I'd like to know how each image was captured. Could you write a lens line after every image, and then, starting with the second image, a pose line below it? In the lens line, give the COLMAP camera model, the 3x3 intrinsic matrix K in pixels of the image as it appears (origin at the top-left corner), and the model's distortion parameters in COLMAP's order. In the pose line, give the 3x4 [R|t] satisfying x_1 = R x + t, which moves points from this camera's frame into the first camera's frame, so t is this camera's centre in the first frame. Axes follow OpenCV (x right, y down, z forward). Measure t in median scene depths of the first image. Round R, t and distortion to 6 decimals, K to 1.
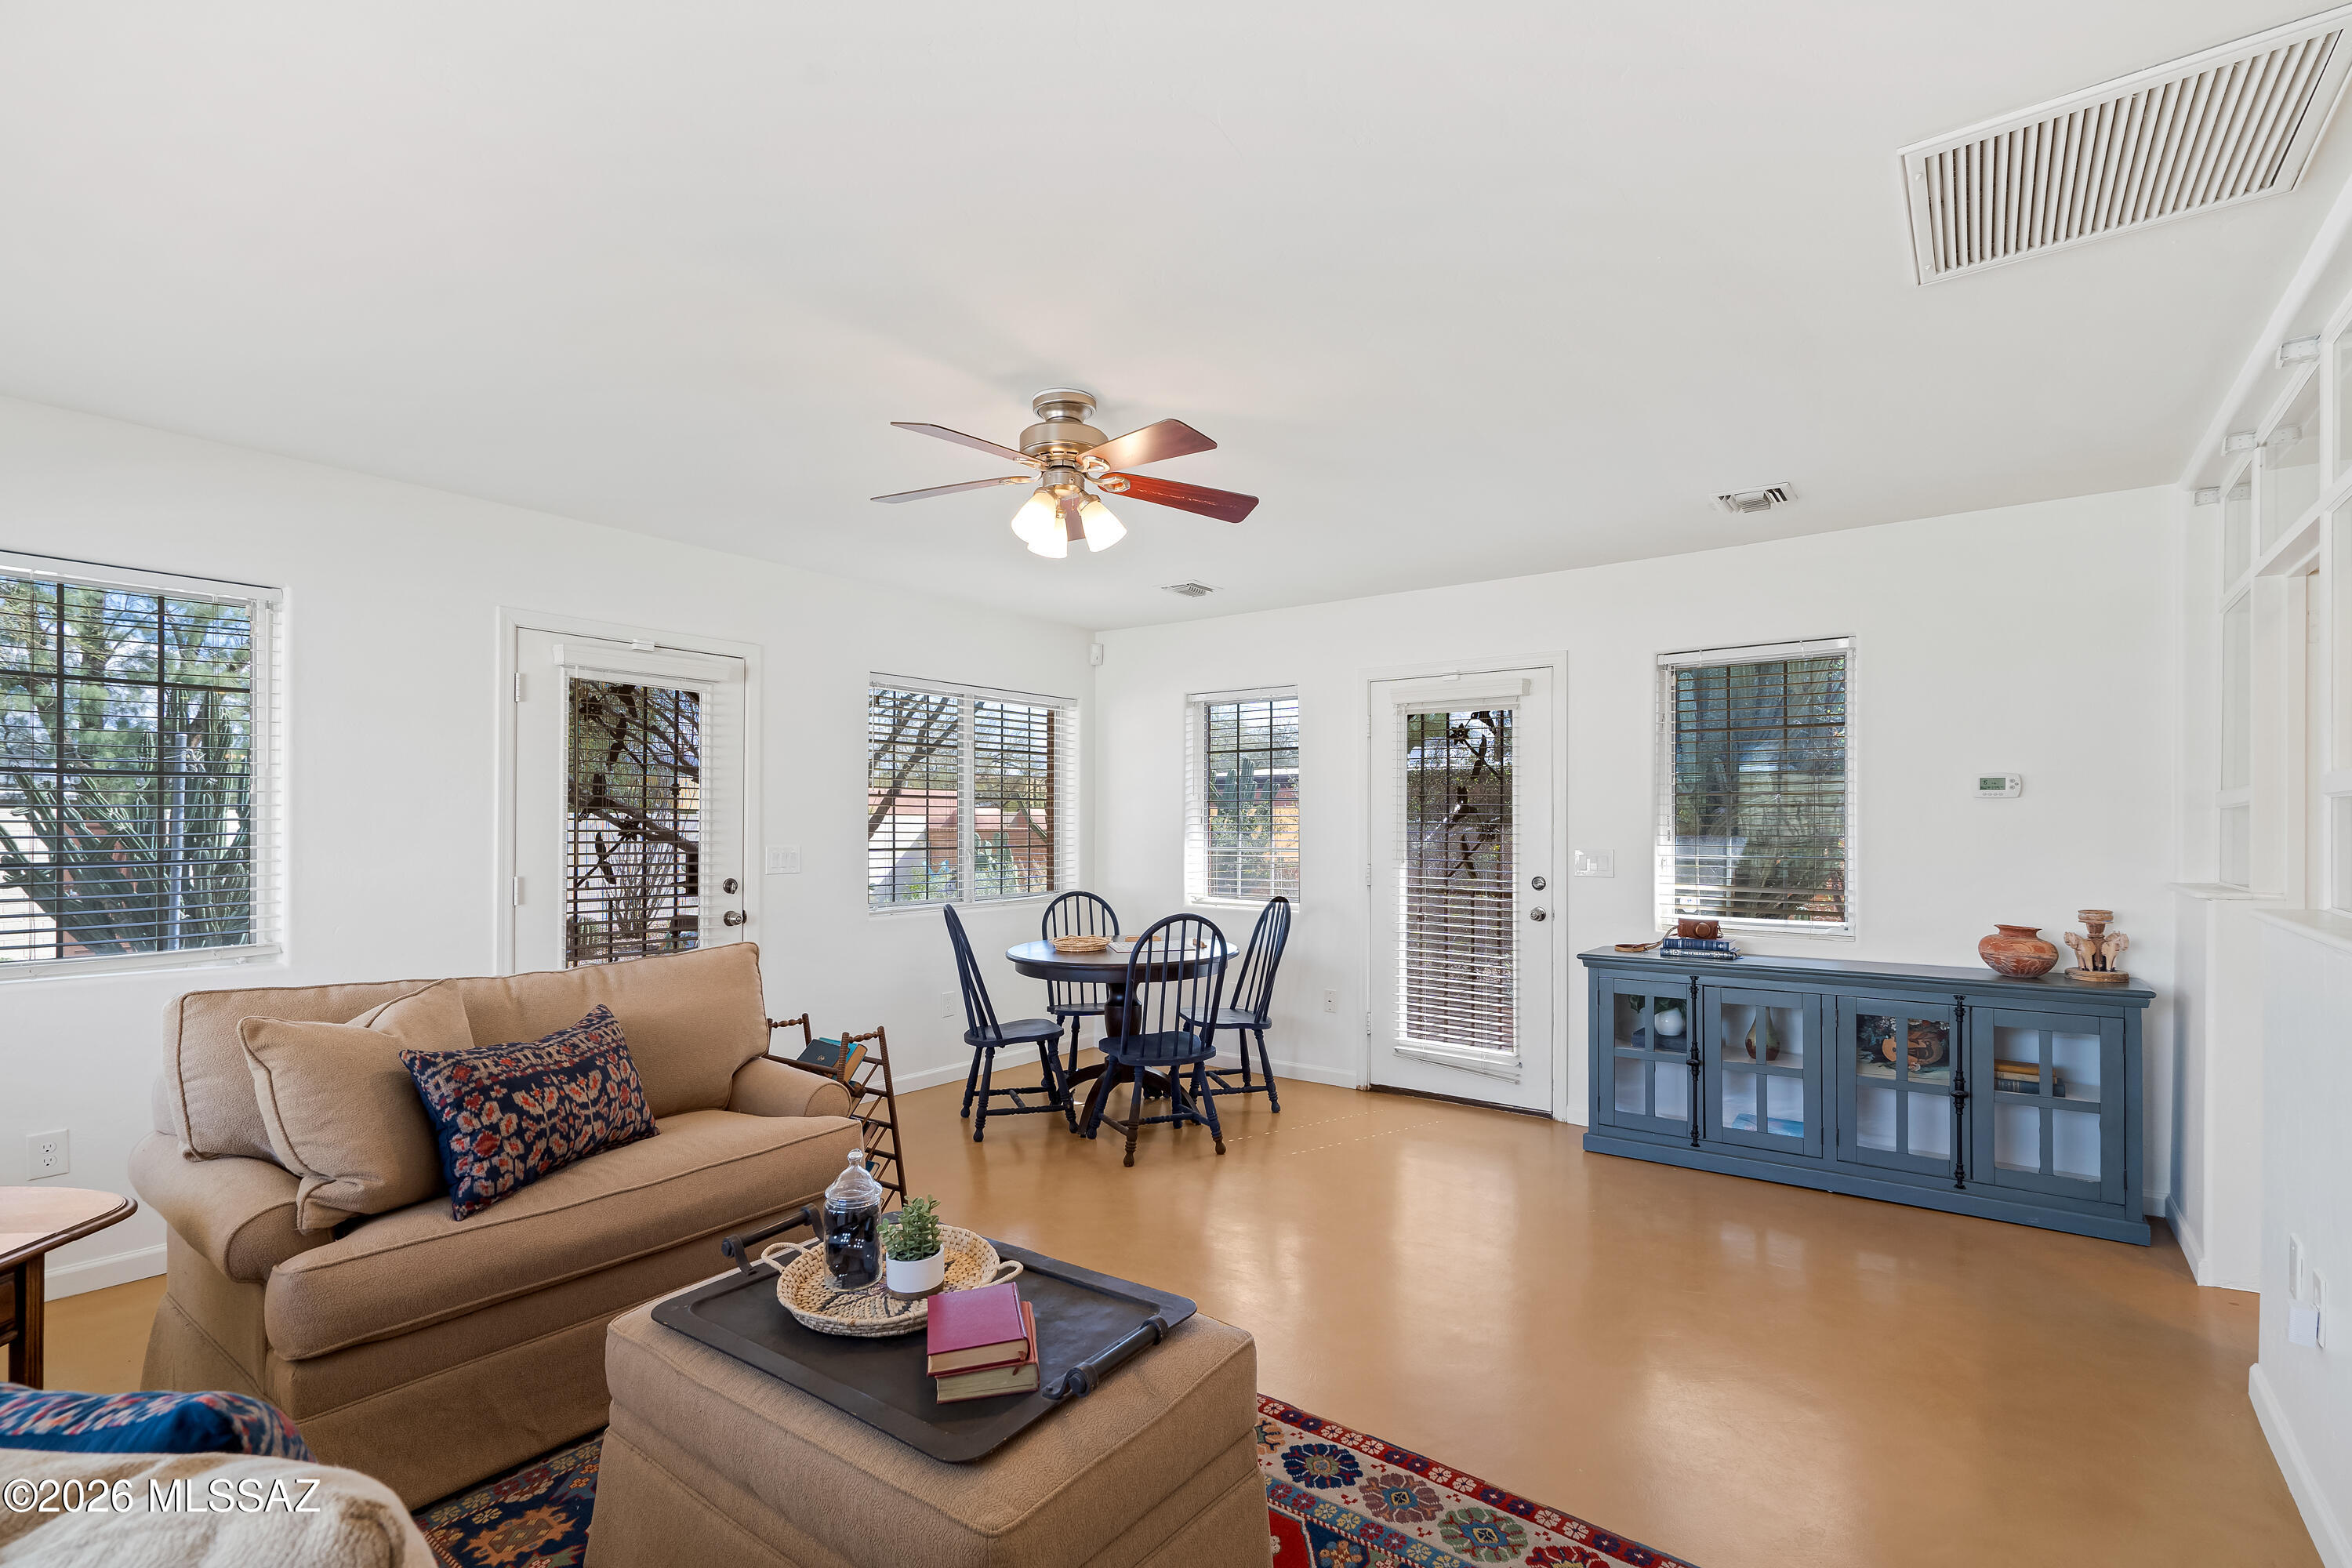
lens RADIAL K [[1089.3, 0, 1176.1], [0, 1089.3, 817.7], [0, 0, 1]] dist [0.000779, 0.000224]
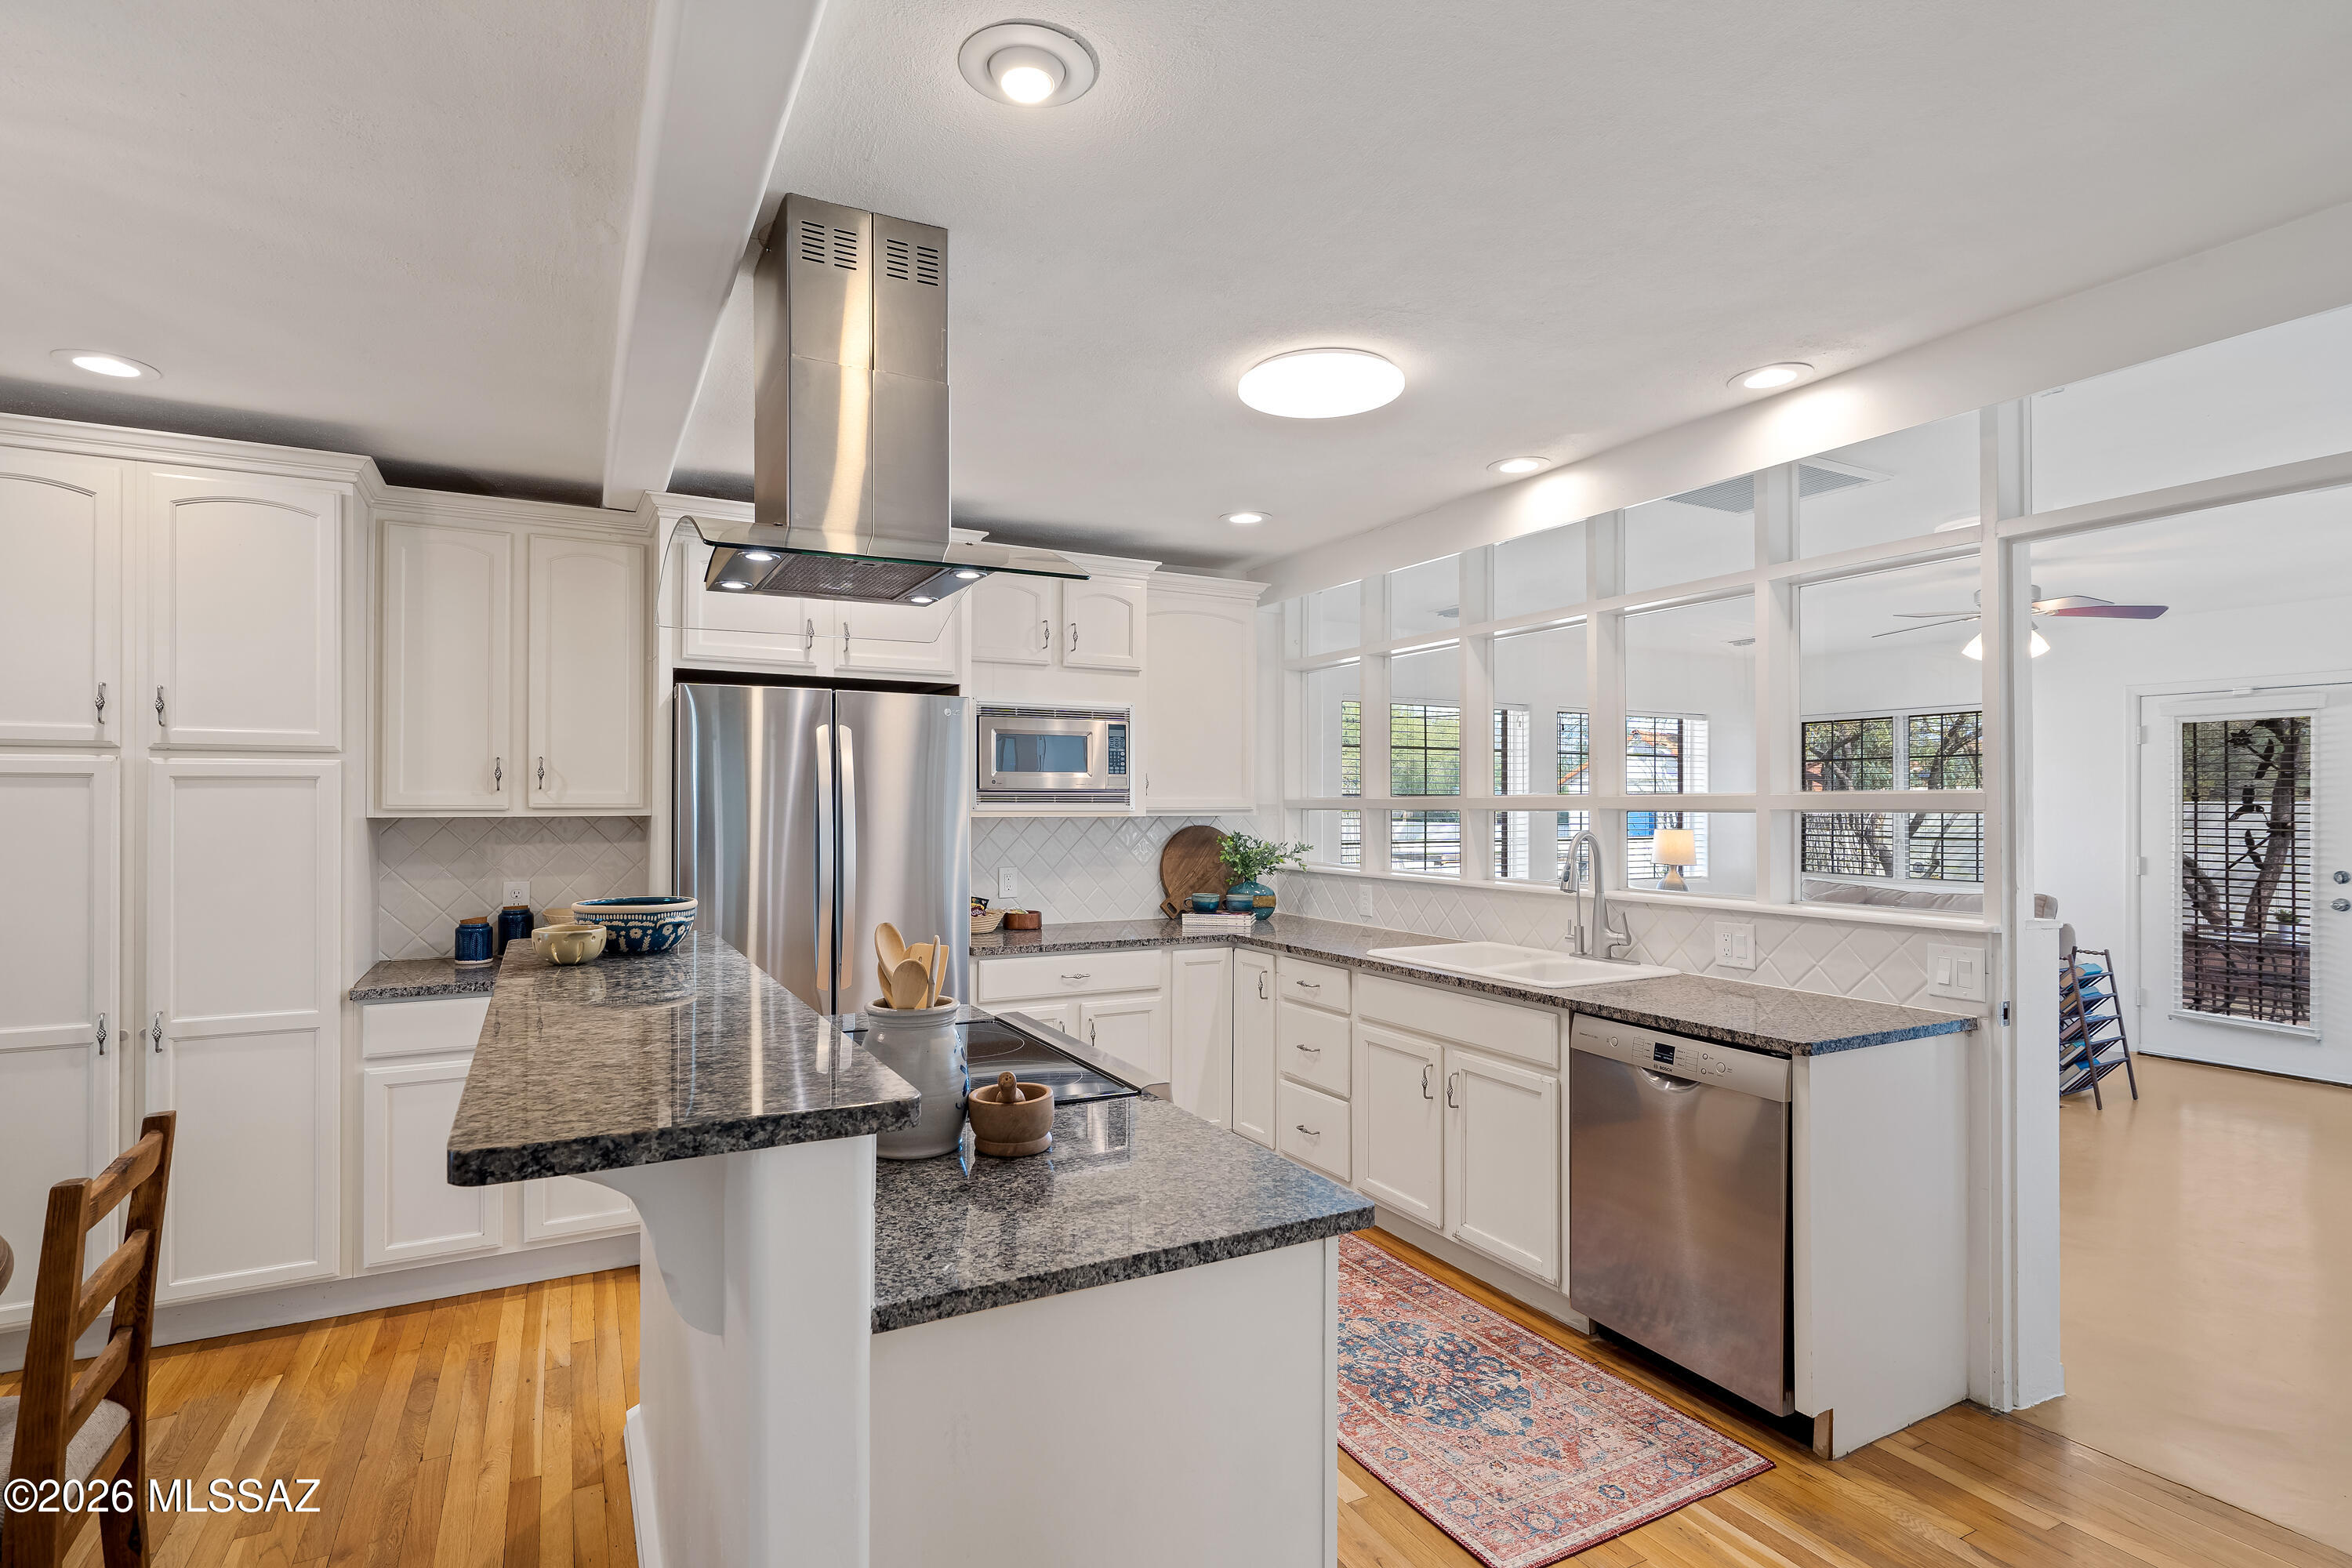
lens RADIAL K [[1164.4, 0, 1171.0], [0, 1164.4, 800.0], [0, 0, 1]] dist [0.000738, 0.001966]
pose [[-0.426640, -0.006305, -0.904400, 1.365203], [0.004035, 0.999952, -0.008874, -0.016504], [0.904413, -0.007435, -0.426594, 0.418536]]
